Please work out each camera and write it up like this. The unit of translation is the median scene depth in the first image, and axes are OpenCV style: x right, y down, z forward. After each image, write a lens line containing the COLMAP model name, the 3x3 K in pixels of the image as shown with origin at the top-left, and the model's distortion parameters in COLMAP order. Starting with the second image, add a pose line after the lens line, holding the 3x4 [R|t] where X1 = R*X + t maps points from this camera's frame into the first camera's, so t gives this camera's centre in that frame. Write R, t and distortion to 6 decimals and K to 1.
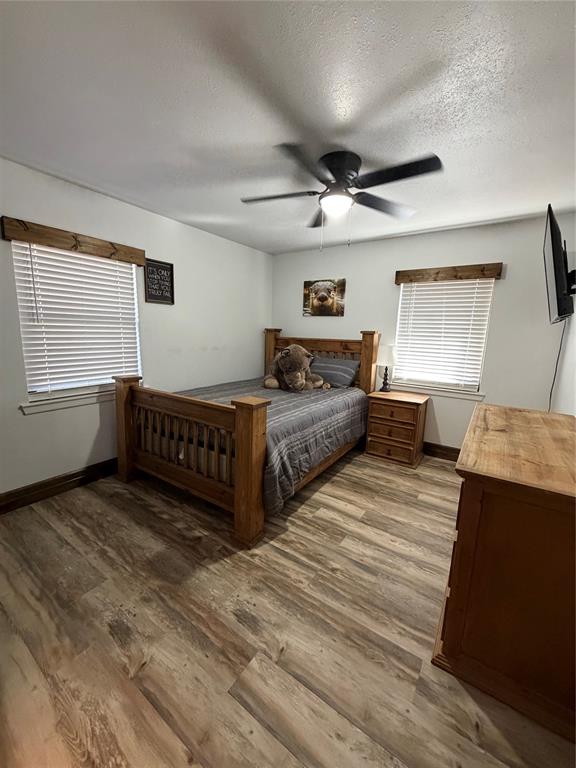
lens RADIAL K [[306.9, 0, 288.0], [0, 306.9, 384.0], [0, 0, 1]] dist [-0.000563, 0.000053]
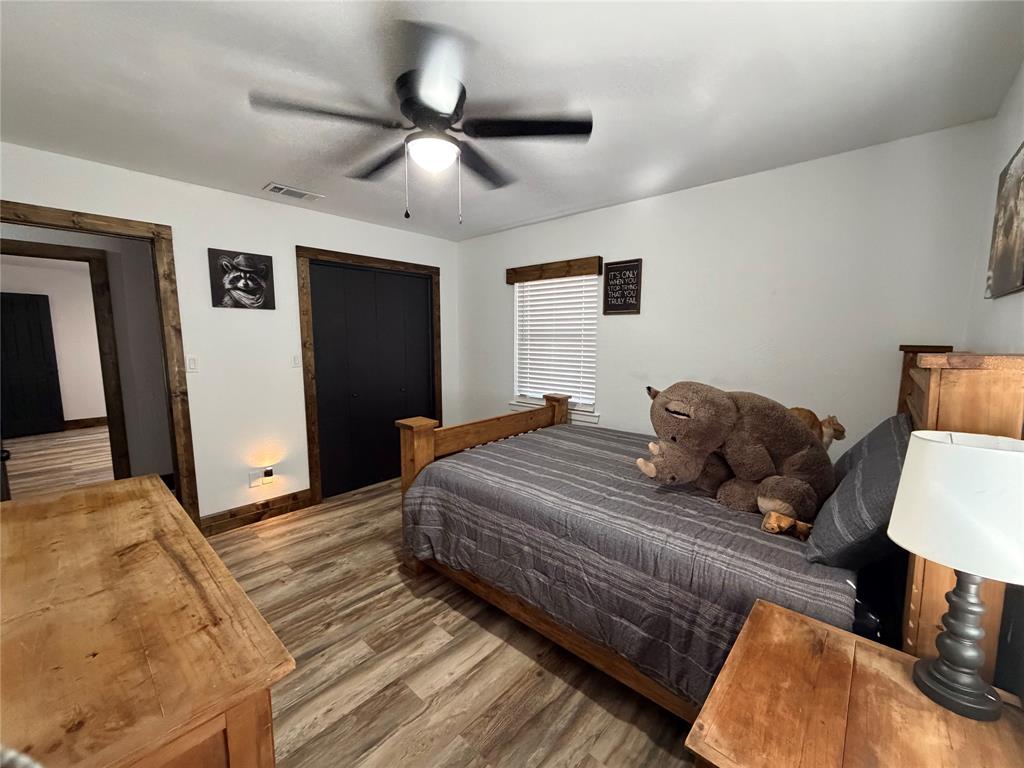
lens RADIAL K [[409.1, 0, 510.3], [0, 409.1, 385.8], [0, 0, 1]] dist [-0.000563, 0.000053]
pose [[-0.138922, 0.093562, -0.985874, 0.910562], [-0.173756, 0.977780, 0.117279, -0.213614], [0.974941, 0.187594, -0.119578, 1.201776]]
